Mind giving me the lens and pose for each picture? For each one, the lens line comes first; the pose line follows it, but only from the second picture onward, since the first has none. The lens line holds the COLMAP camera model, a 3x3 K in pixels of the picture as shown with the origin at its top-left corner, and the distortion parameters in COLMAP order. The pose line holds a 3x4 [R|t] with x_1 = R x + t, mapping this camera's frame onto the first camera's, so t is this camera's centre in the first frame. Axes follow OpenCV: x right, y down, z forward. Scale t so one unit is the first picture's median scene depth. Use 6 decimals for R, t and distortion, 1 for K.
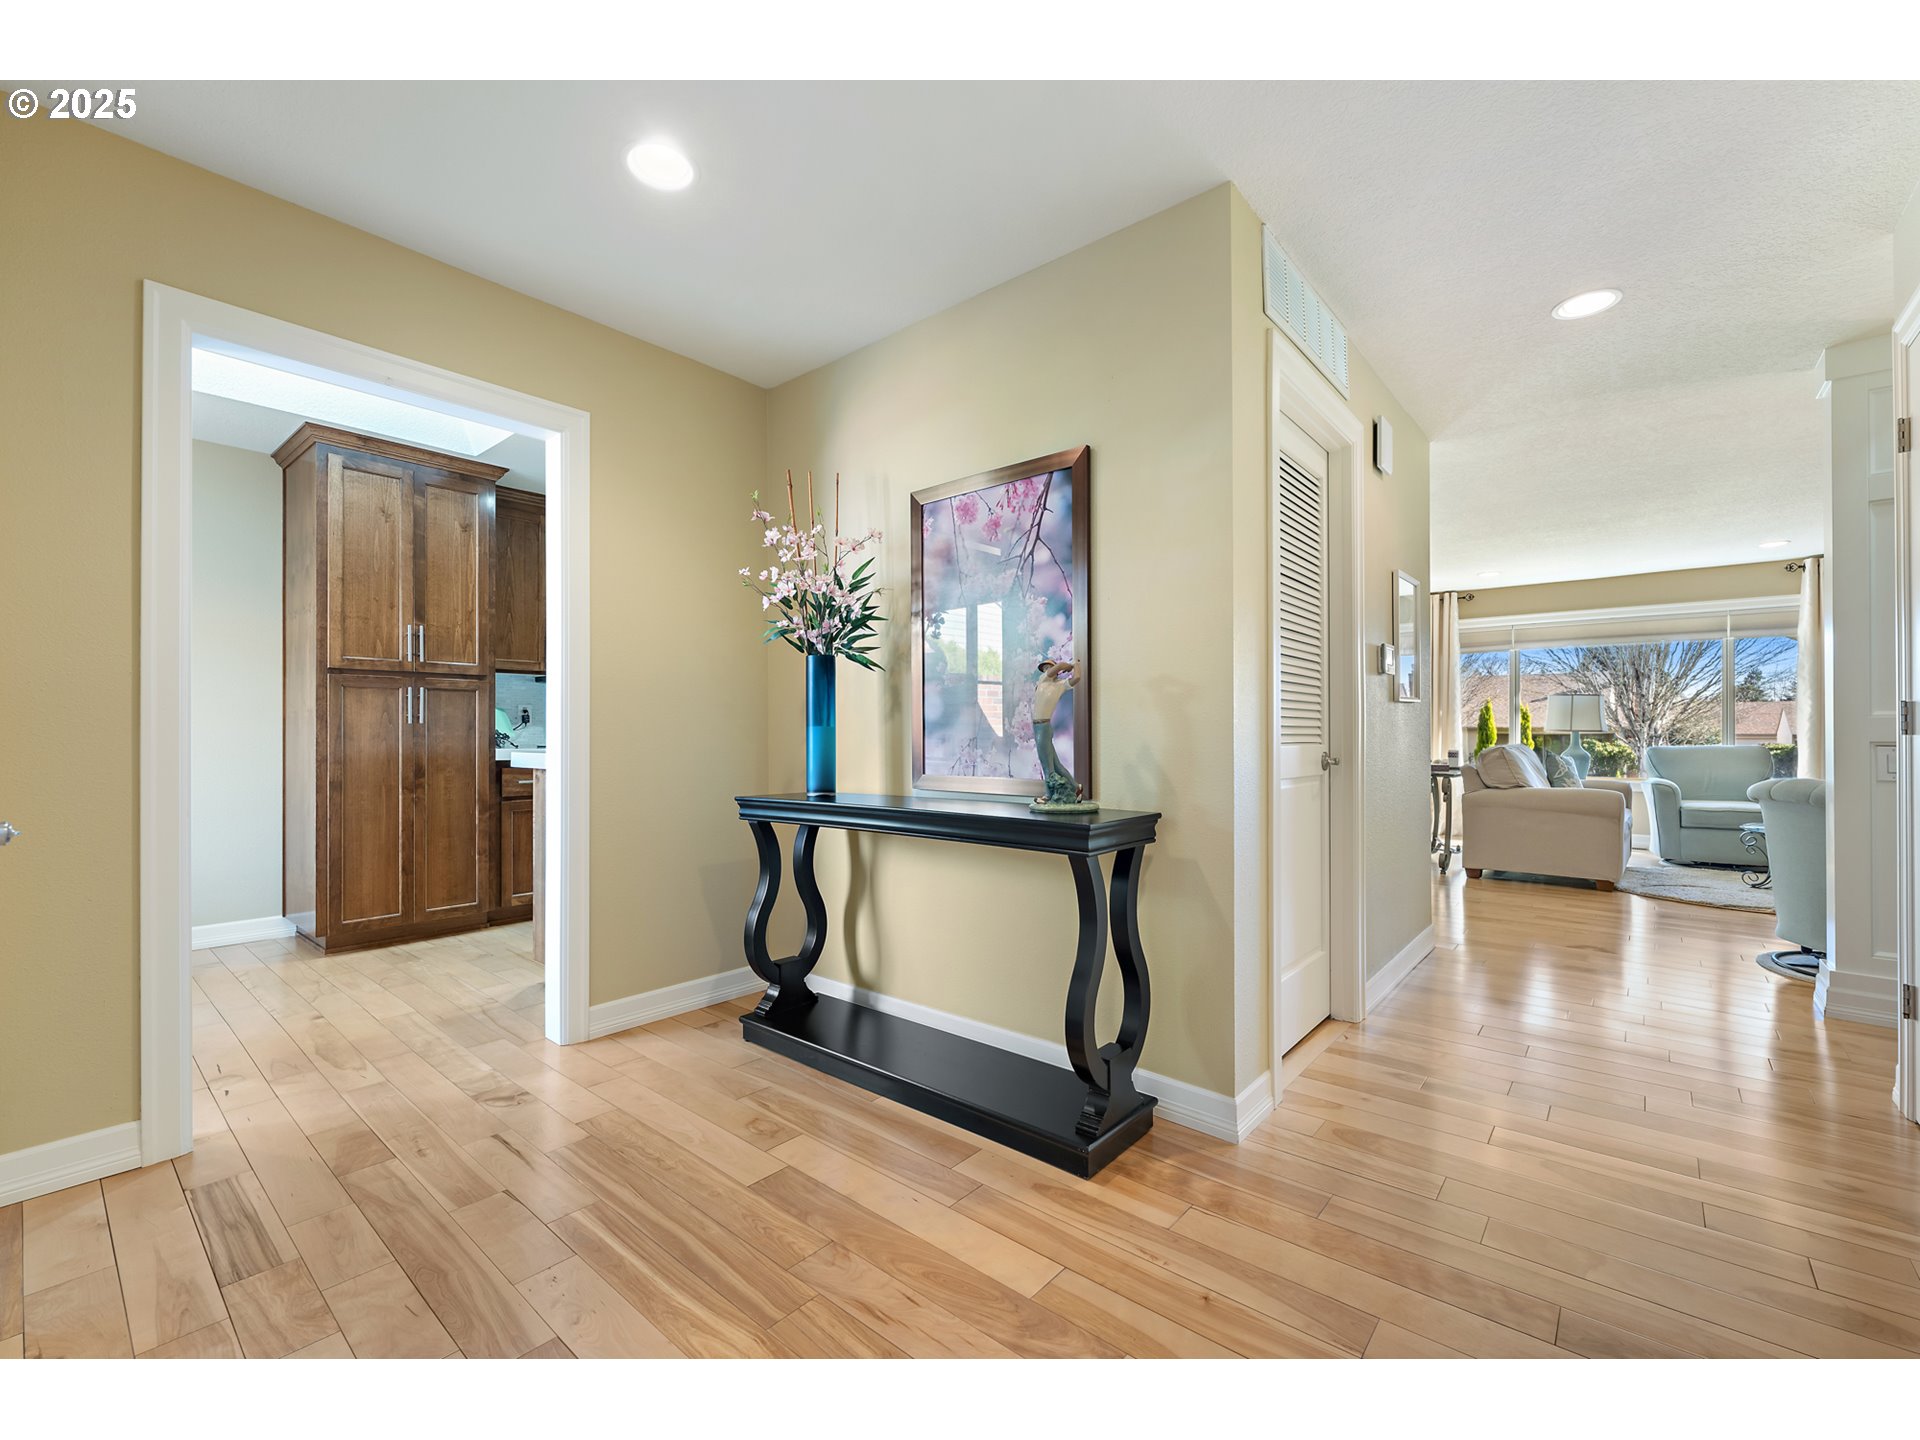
lens RADIAL K [[793.5, 0, 959.9], [0, 793.5, 724.6], [0, 0, 1]] dist [-0.014490, -0.000416]
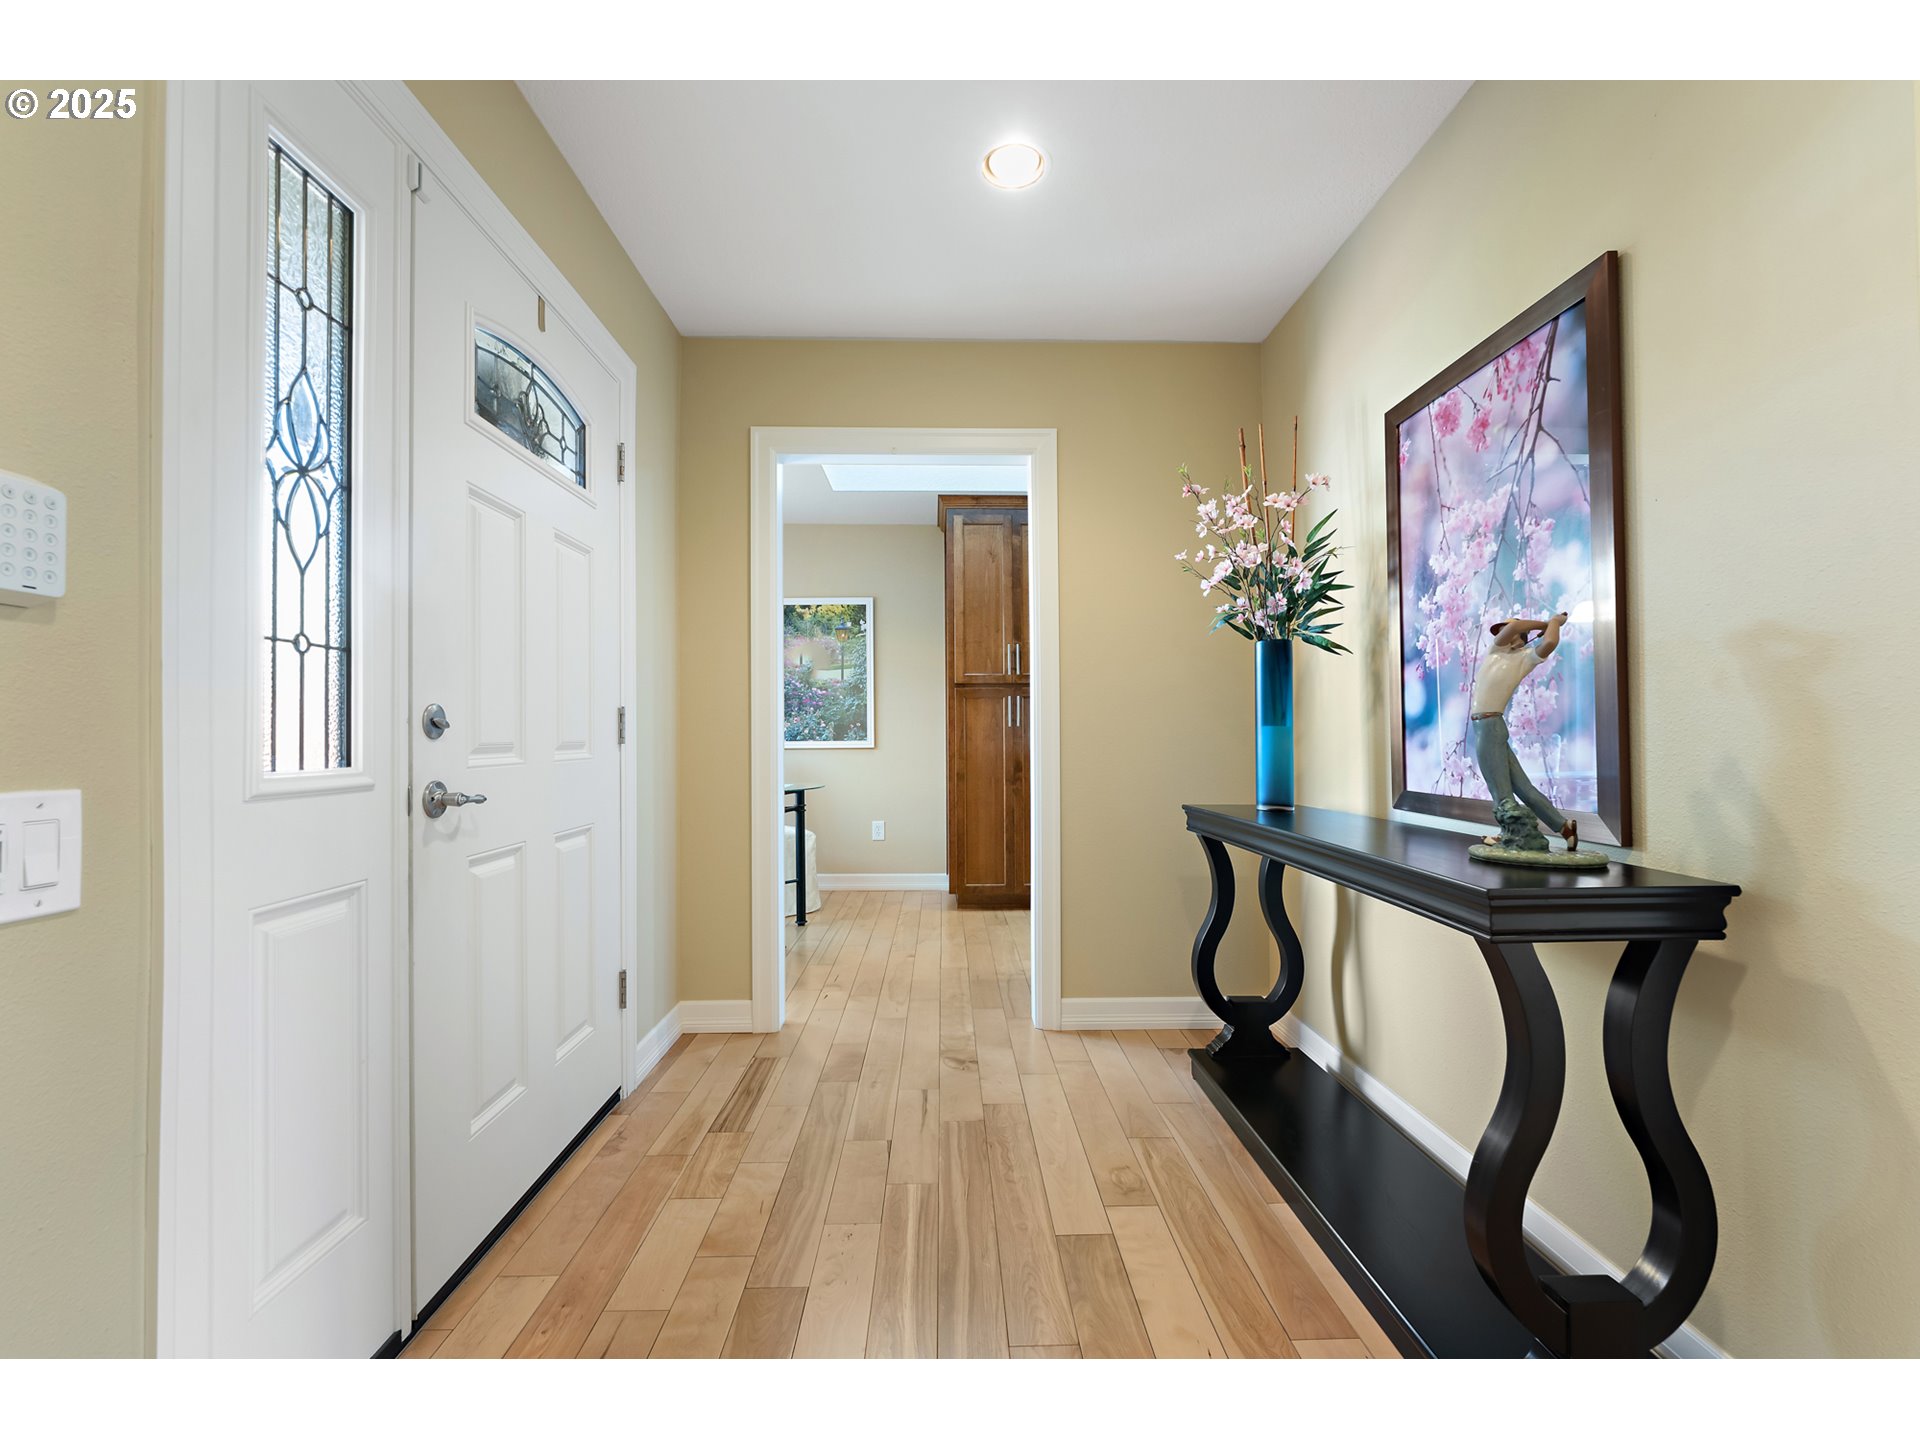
lens RADIAL K [[793.5, 0, 959.2], [0, 793.5, 721.0], [0, 0, 1]] dist [-0.014490, -0.000416]
pose [[0.673880, -0.012826, -0.738730, 0.220873], [0.007875, 0.999917, -0.010176, 0.002638], [0.738799, 0.001040, 0.673925, 0.204913]]
